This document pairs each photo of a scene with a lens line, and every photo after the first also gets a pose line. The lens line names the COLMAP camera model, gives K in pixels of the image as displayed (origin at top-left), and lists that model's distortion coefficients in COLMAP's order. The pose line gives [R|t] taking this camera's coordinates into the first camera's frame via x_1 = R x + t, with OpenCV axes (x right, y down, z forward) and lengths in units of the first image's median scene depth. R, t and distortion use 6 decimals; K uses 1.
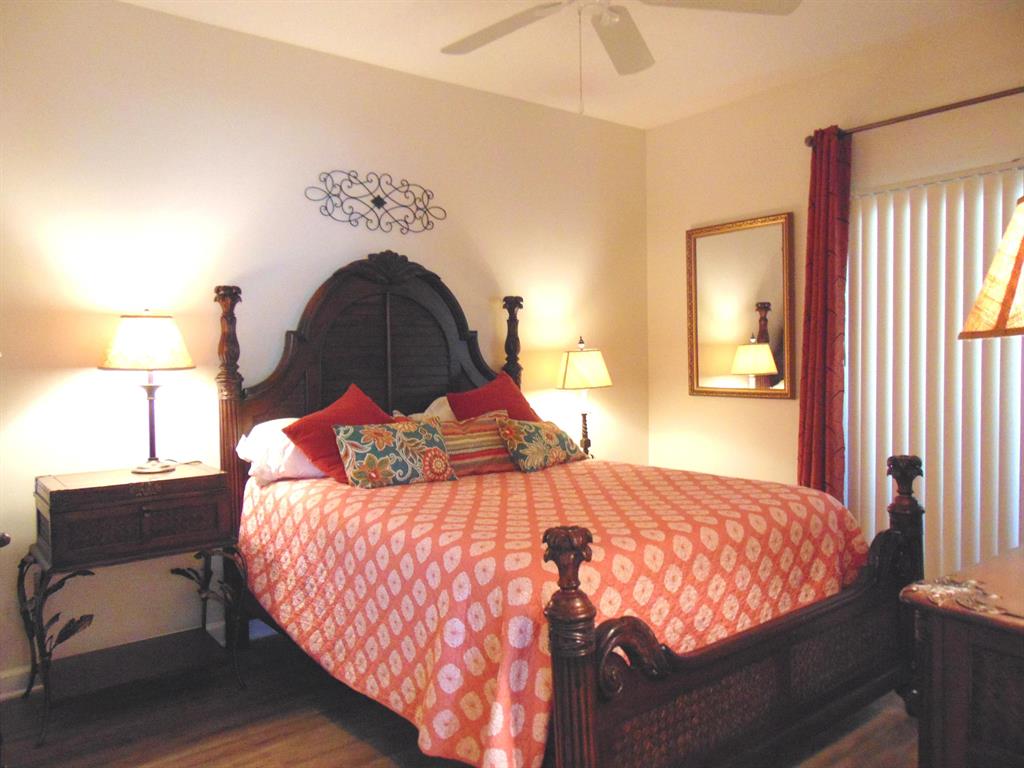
lens RADIAL K [[776.2, 0, 511.0], [0, 776.2, 388.6], [0, 0, 1]] dist [-0.030828, 0.068522]
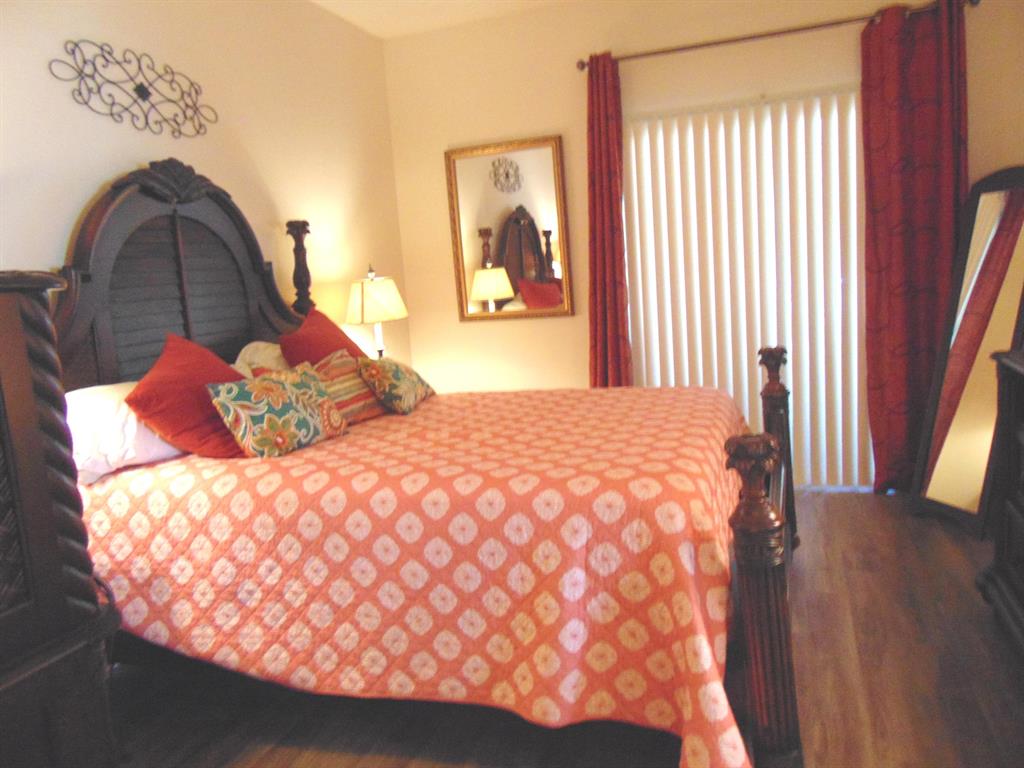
lens RADIAL K [[776.2, 0, 515.7], [0, 776.2, 387.0], [0, 0, 1]] dist [-0.030828, 0.068522]
pose [[0.839717, -0.122836, 0.528948, -0.339069], [0.084022, 0.991739, 0.096922, 0.001240], [-0.536484, -0.036944, 0.843101, 0.180250]]
